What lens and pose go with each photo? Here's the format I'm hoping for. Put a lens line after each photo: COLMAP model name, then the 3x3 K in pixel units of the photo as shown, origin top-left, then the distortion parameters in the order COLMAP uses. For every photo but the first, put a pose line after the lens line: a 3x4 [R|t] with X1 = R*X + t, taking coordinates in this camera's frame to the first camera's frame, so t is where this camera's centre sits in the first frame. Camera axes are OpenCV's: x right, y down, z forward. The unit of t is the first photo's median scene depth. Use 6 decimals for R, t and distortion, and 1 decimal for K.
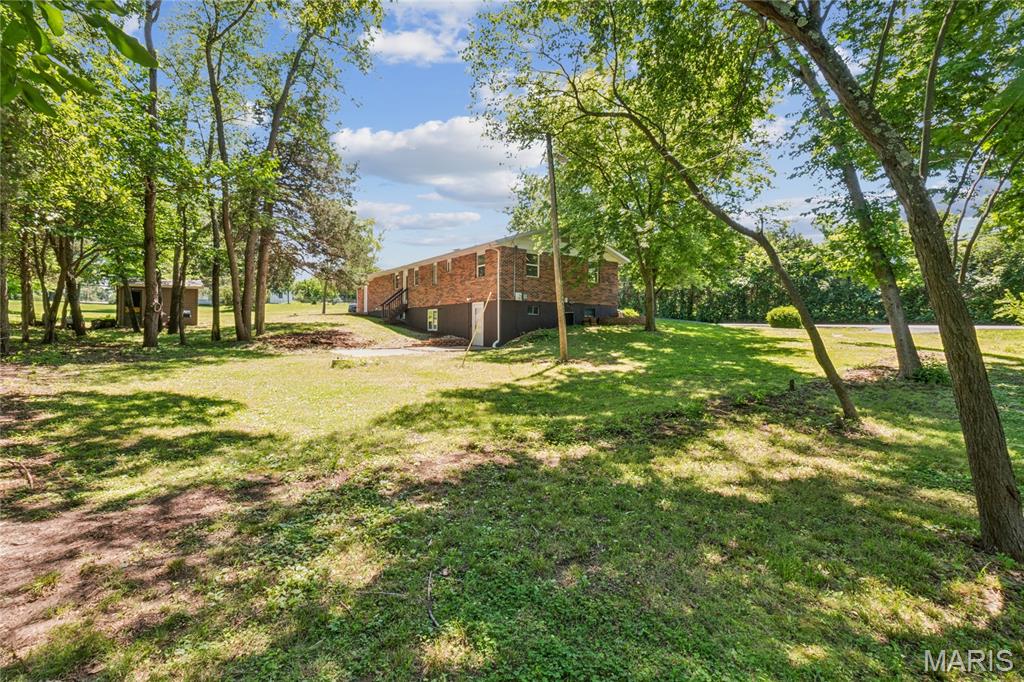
lens RADIAL K [[457.8, 0, 516.0], [0, 457.8, 334.5], [0, 0, 1]] dist [0.000235, -0.000094]
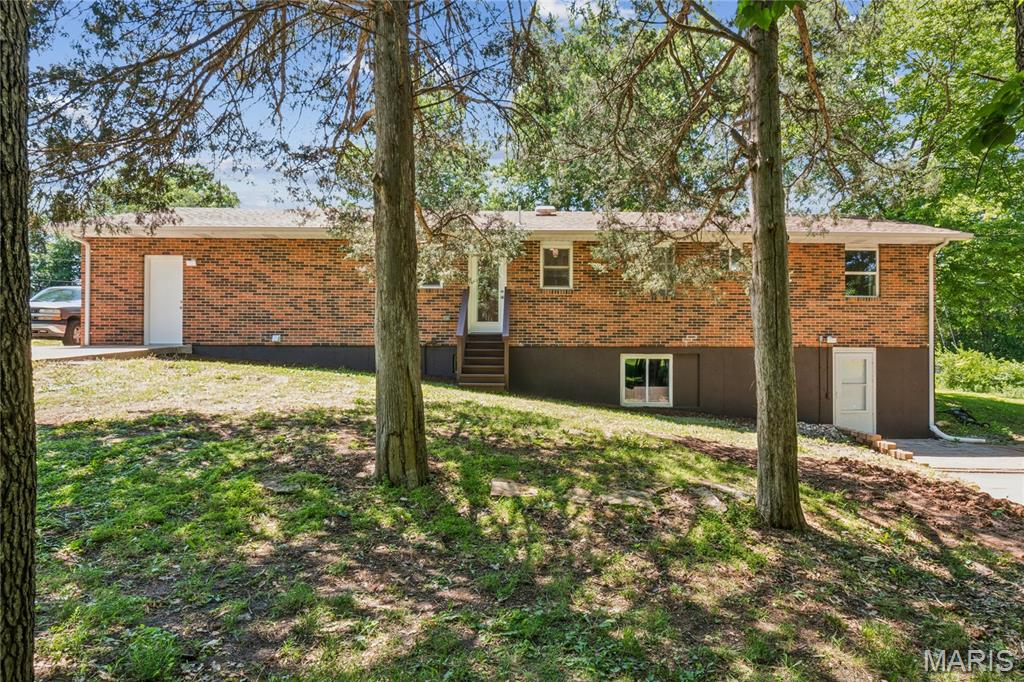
lens RADIAL K [[563.6, 0, 511.5], [0, 563.6, 347.8], [0, 0, 1]] dist [-0.001280, -0.000267]
pose [[0.586301, 0.005870, 0.810072, -0.621254], [0.005028, 0.999928, -0.010885, -0.052943], [-0.810078, 0.010455, 0.586230, 0.757899]]
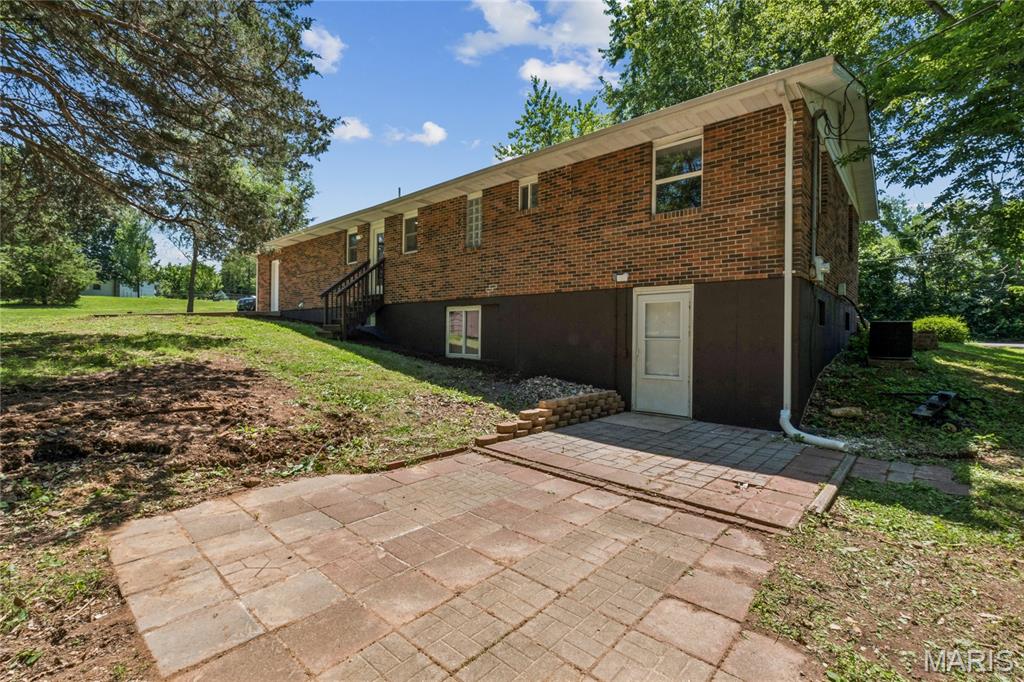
lens RADIAL K [[457.8, 0, 507.7], [0, 457.8, 335.2], [0, 0, 1]] dist [0.000235, -0.000094]
pose [[0.982776, 0.010835, 0.184481, -0.206382], [-0.009205, 0.999911, -0.009693, -0.024283], [-0.184570, 0.007828, 0.982788, 0.553330]]
